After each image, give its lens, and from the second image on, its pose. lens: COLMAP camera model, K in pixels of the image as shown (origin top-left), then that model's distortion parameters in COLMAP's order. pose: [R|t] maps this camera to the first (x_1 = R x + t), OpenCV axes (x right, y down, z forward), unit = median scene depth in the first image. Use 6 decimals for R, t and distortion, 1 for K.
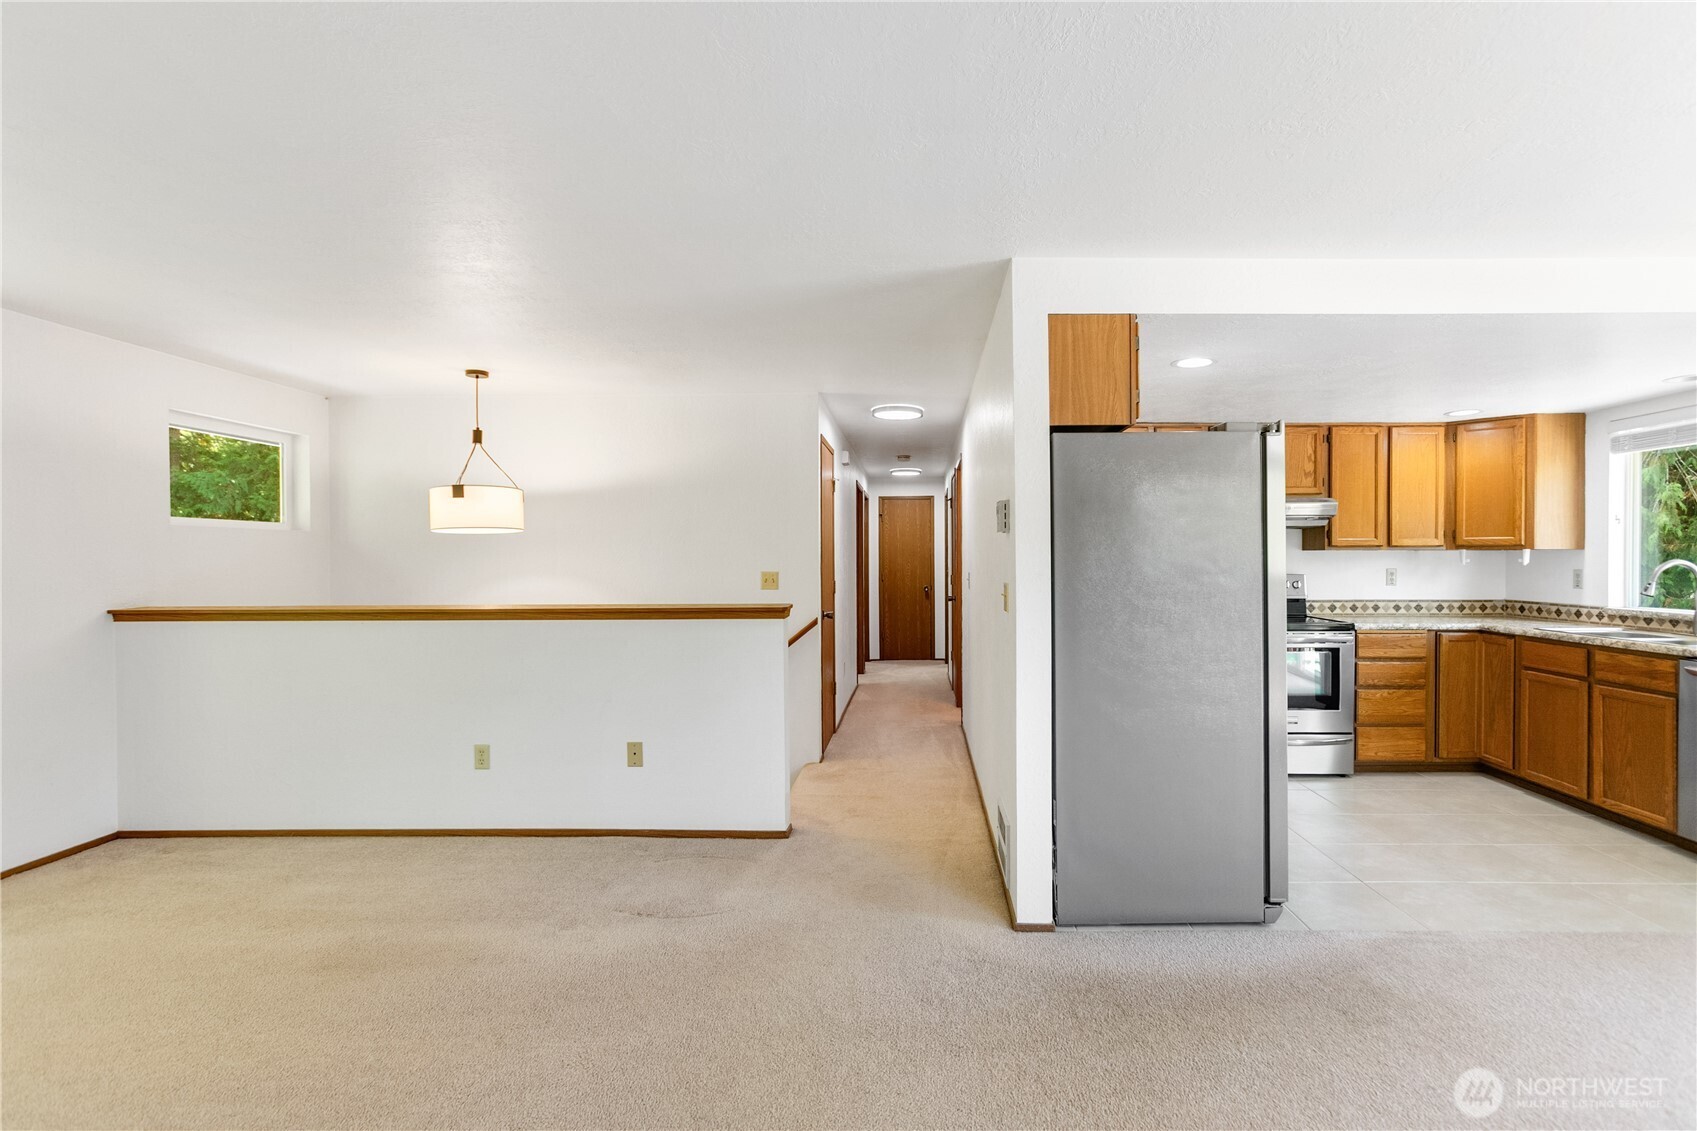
lens RADIAL K [[782.9, 0, 931.9], [0, 782.9, 563.2], [0, 0, 1]] dist [-0.000079, 0.018741]
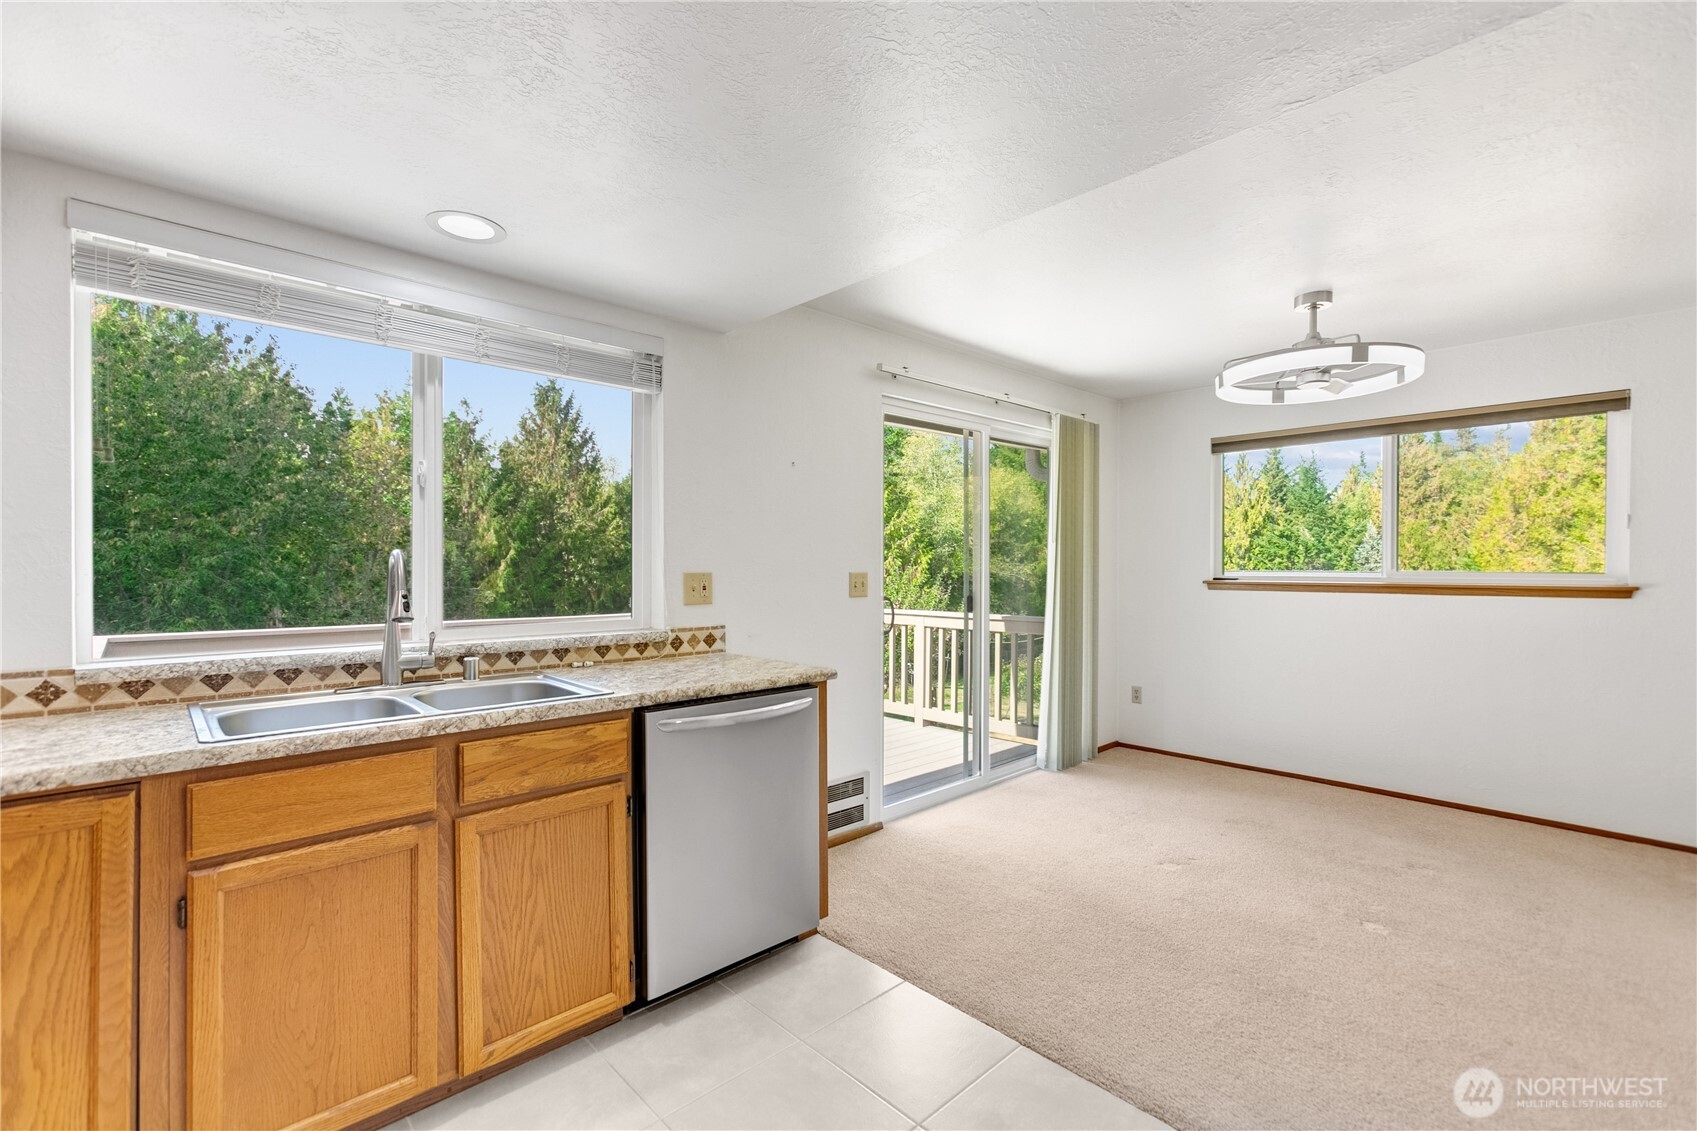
lens RADIAL K [[767.3, 0, 848.5], [0, 767.3, 565.5], [0, 0, 1]] dist [0.000240, 0.000228]
pose [[-0.669636, -0.005806, 0.742667, 0.294514], [0.001913, 0.999953, 0.009541, 0.001247], [-0.742687, 0.007810, -0.669593, 0.940426]]
